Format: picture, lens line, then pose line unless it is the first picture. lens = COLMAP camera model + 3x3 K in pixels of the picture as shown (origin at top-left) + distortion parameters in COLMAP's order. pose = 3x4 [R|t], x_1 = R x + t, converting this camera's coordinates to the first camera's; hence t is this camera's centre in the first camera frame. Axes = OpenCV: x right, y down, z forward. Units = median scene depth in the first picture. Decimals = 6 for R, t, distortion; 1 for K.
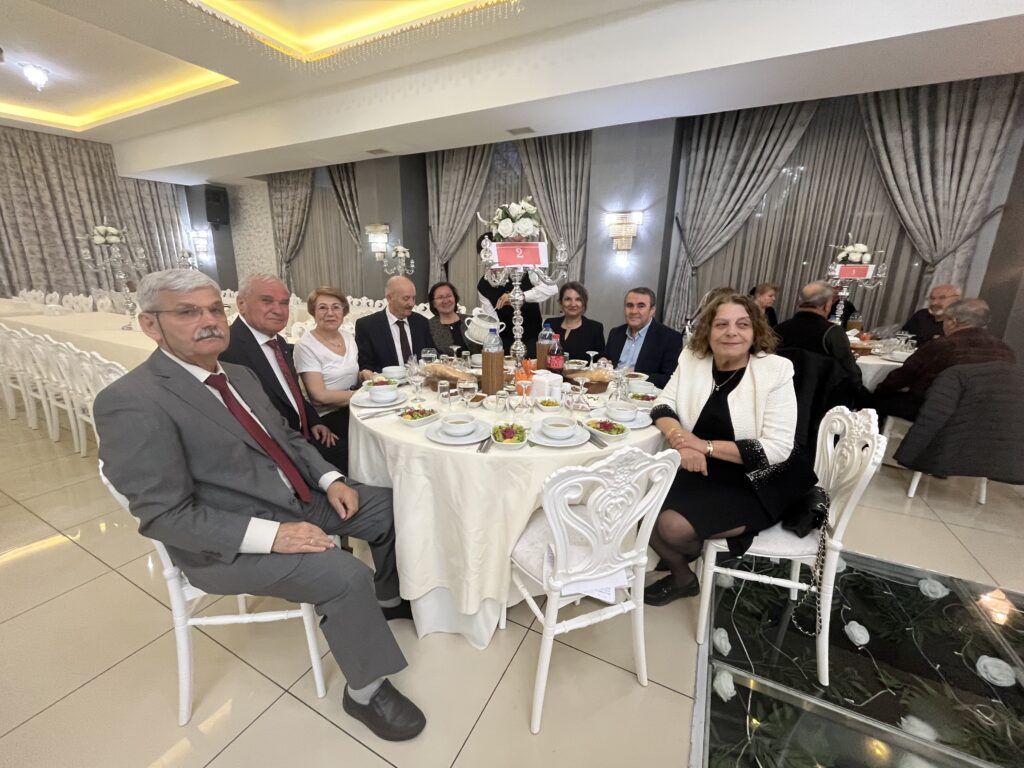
lens RADIAL K [[414.5, 0, 508.6], [0, 414.5, 381.6], [0, 0, 1]] dist [-0.001433, -0.000104]
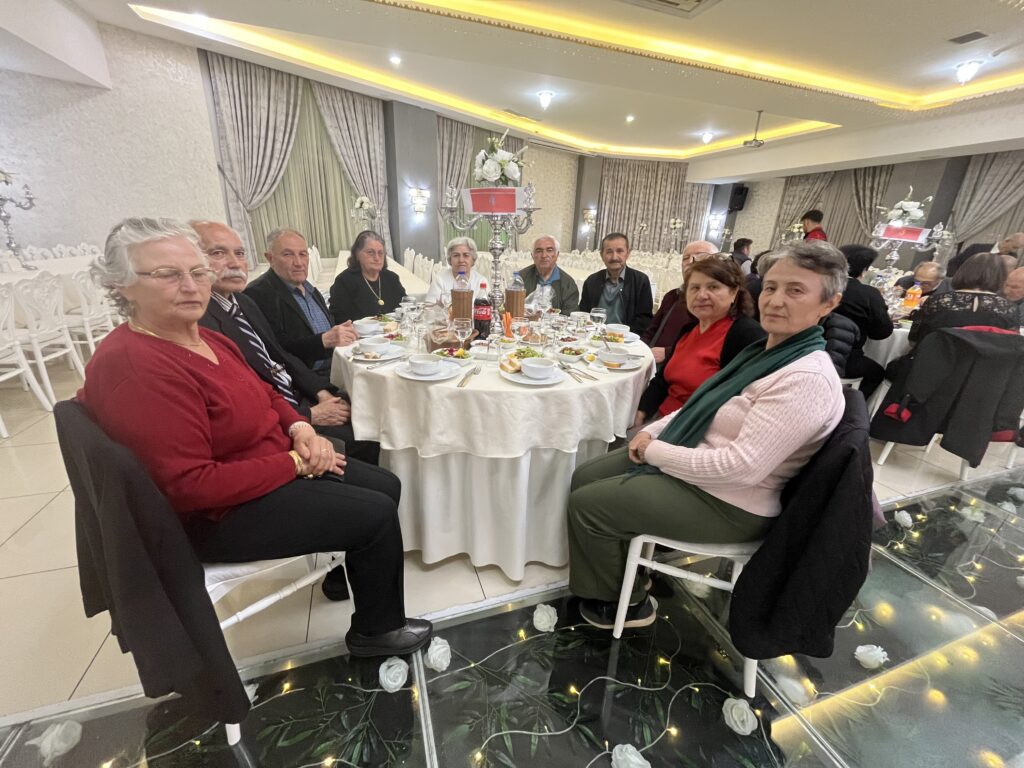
lens RADIAL K [[414.5, 0, 508.6], [0, 414.5, 381.6], [0, 0, 1]] dist [-0.001433, -0.000104]
pose [[0.718651, 0.245800, -0.650479, -0.197906], [-0.202617, 0.968870, 0.142260, 0.188535], [0.665197, 0.029563, 0.746083, -0.711132]]
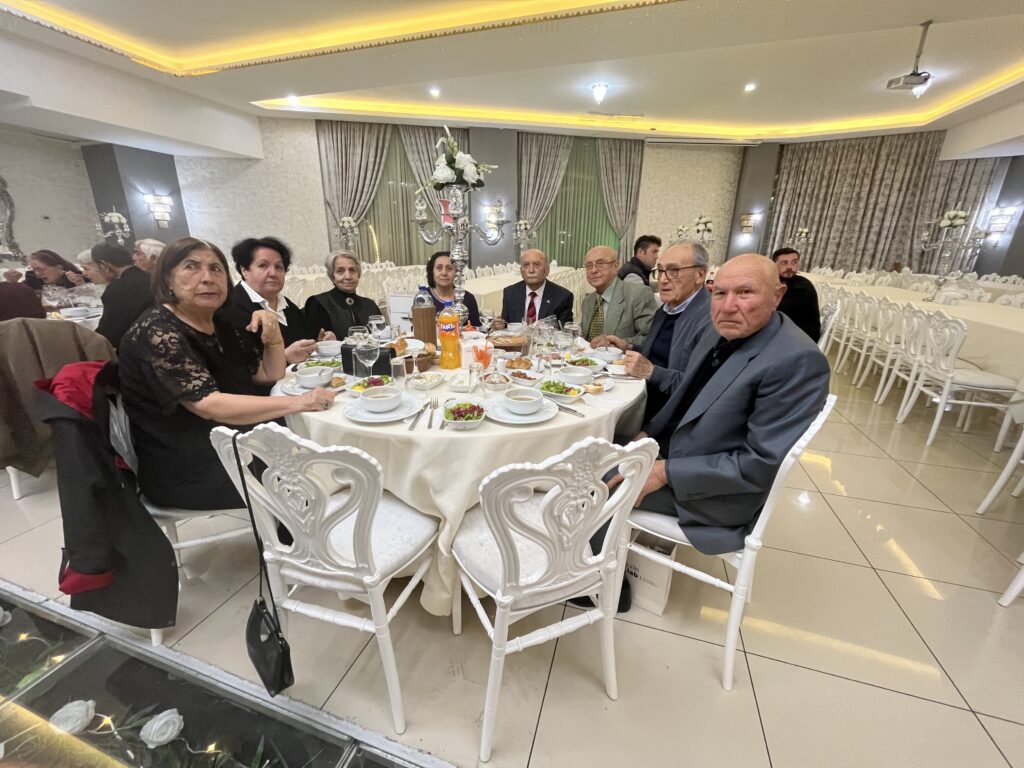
lens RADIAL K [[414.5, 0, 508.6], [0, 414.5, 381.6], [0, 0, 1]] dist [-0.001433, -0.000104]
pose [[0.161878, 0.293066, -0.942289, 0.023710], [-0.260614, 0.933677, 0.245617, 0.049977], [0.951775, 0.205813, 0.227519, -0.157650]]
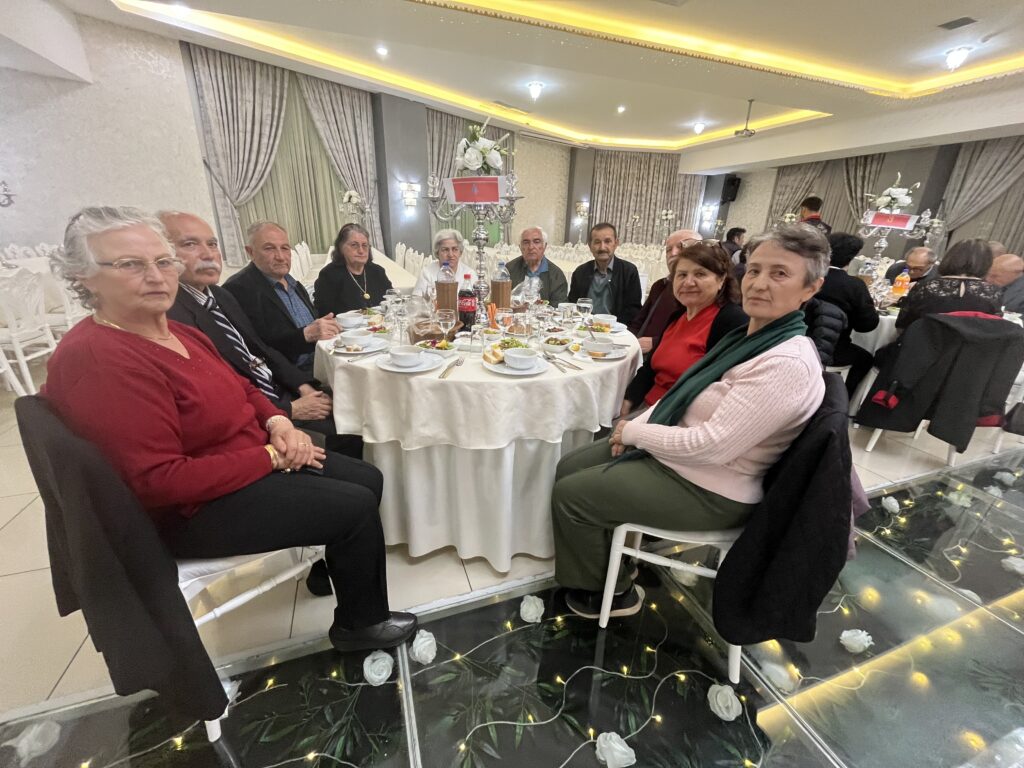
lens RADIAL K [[414.5, 0, 508.6], [0, 414.5, 381.6], [0, 0, 1]] dist [-0.001433, -0.000104]
pose [[0.727754, 0.242938, -0.641369, -0.193906], [-0.189646, 0.969981, 0.152221, 0.189561], [0.659096, 0.010854, 0.751980, -0.705139]]
